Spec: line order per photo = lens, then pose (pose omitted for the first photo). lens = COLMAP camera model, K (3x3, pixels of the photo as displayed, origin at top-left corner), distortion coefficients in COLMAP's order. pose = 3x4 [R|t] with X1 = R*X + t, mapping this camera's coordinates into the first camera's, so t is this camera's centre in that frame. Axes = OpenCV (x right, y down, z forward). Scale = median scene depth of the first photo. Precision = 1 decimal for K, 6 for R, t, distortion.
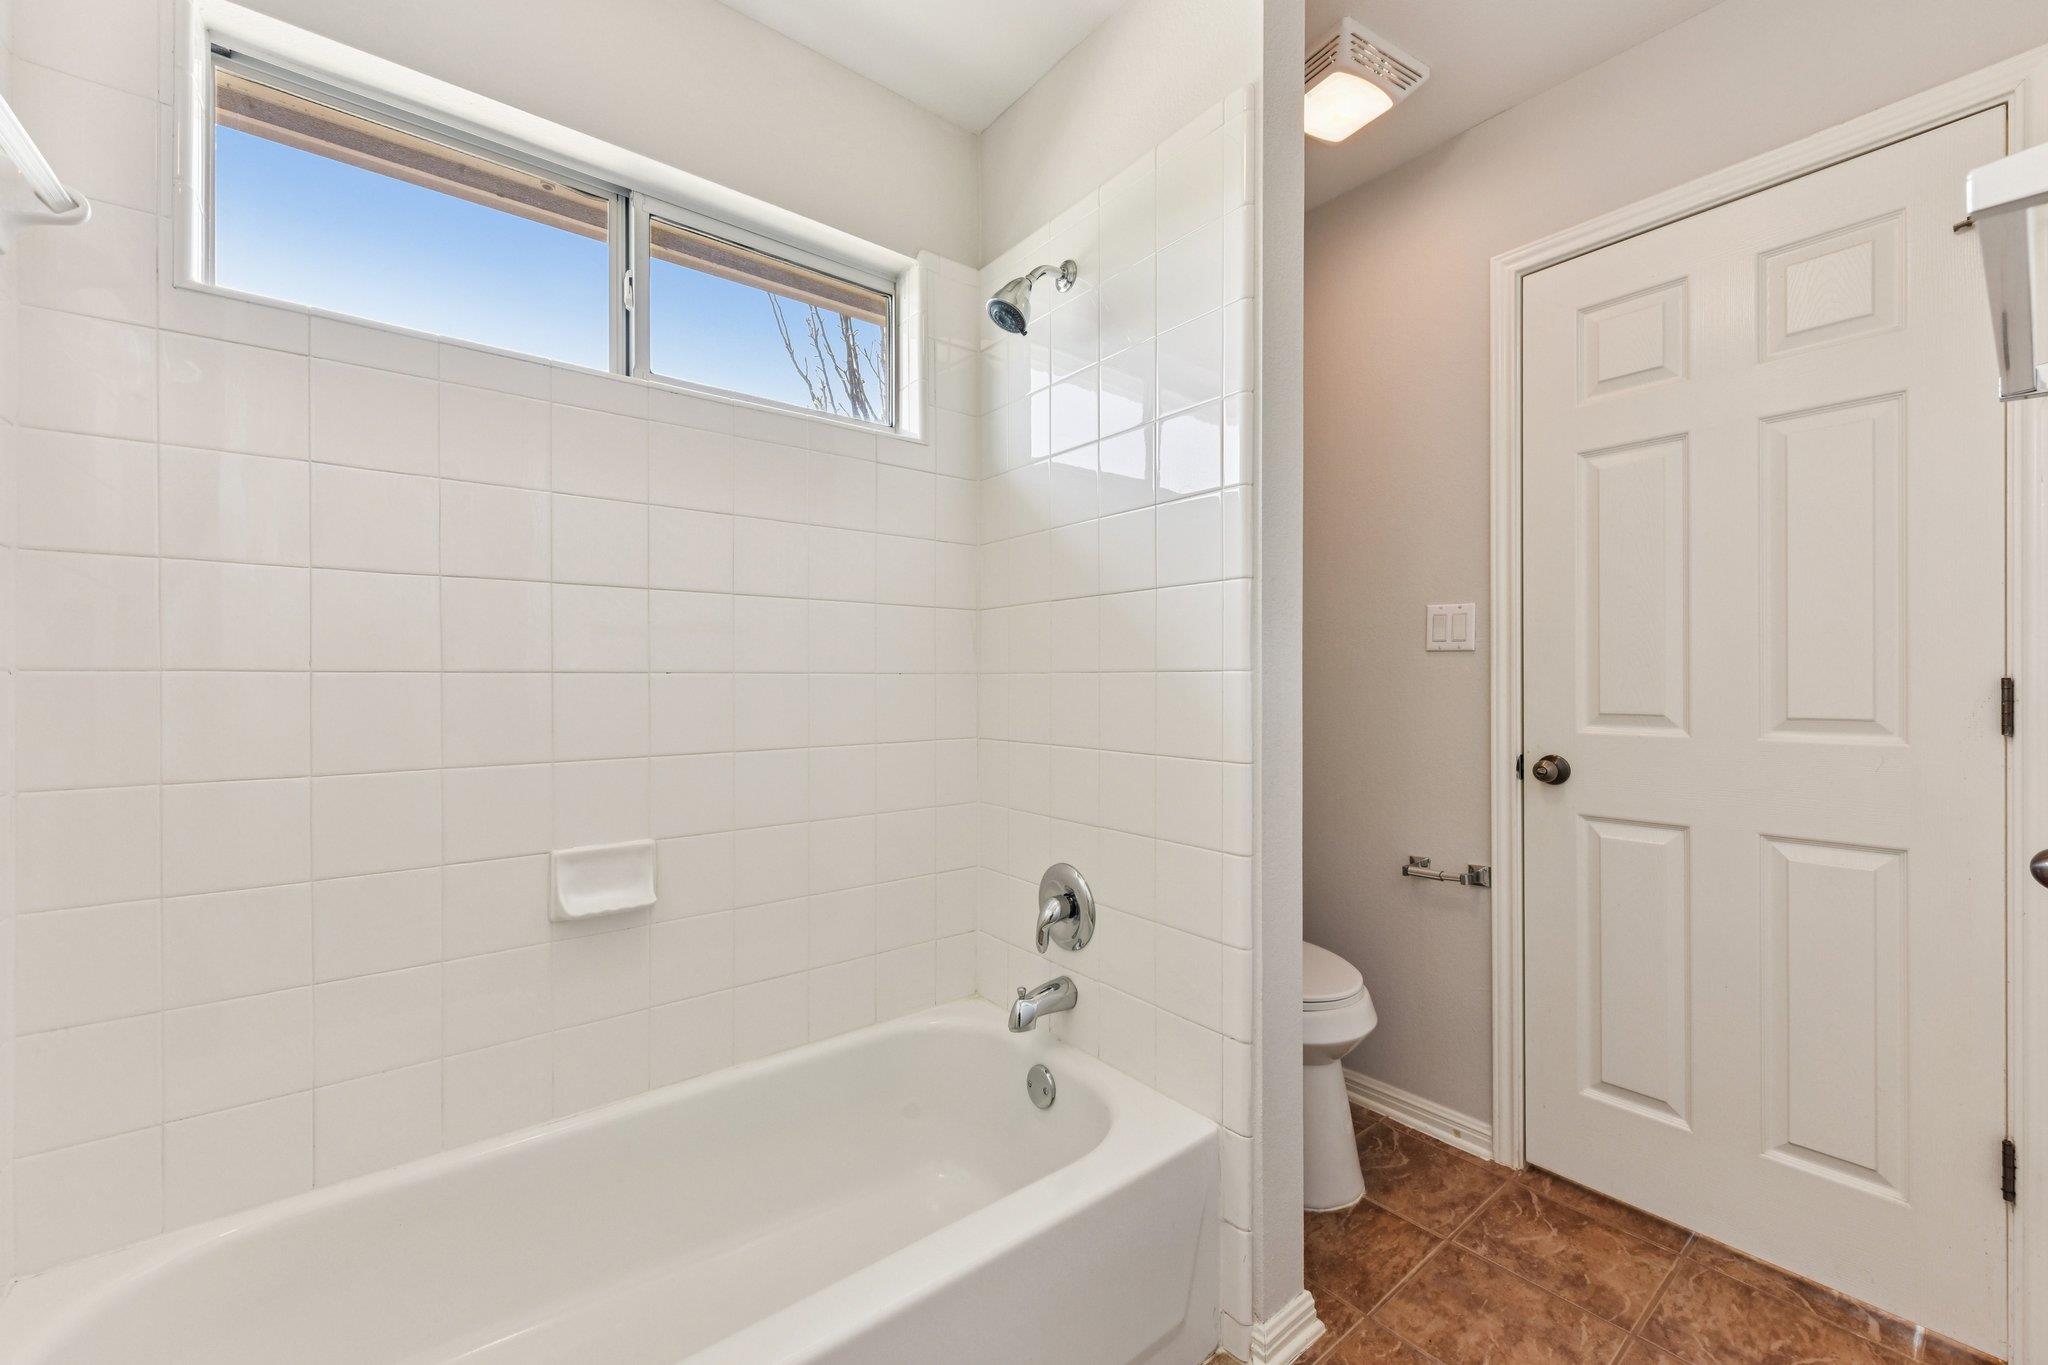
lens RADIAL K [[816.0, 0, 1023.6], [0, 816.0, 678.2], [0, 0, 1]] dist [0.007313, -0.002533]
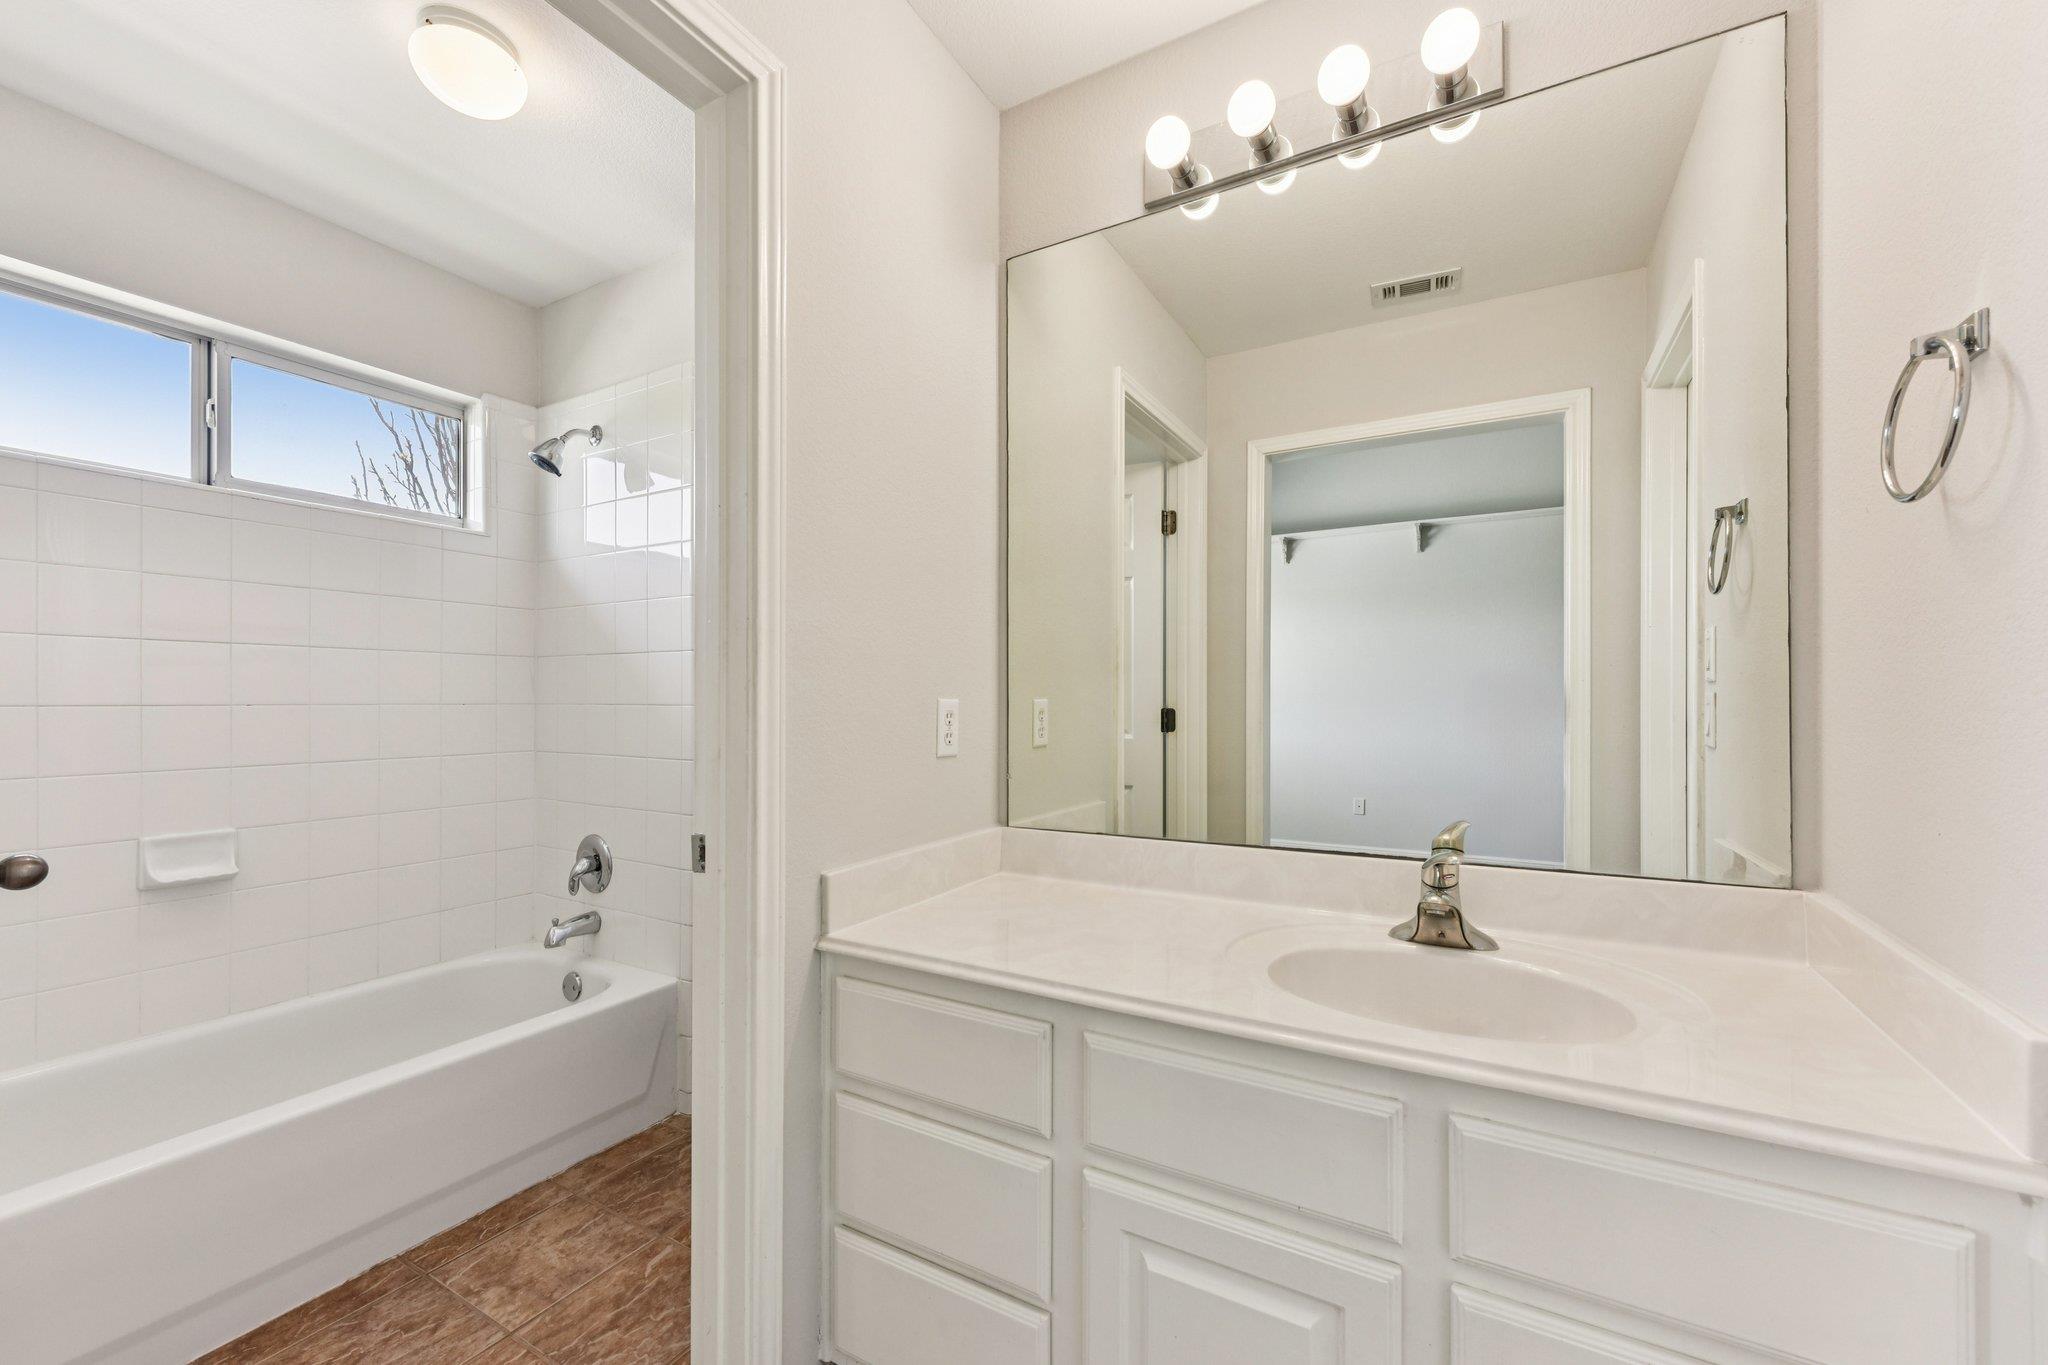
lens RADIAL K [[816.0, 0, 1028.5], [0, 816.0, 699.7], [0, 0, 1]] dist [0.007313, -0.002533]
pose [[0.927732, 0.004522, 0.373221, 0.232744], [-0.005033, 0.999987, 0.000394, -0.020907], [-0.373214, -0.002244, 0.927742, -0.674118]]
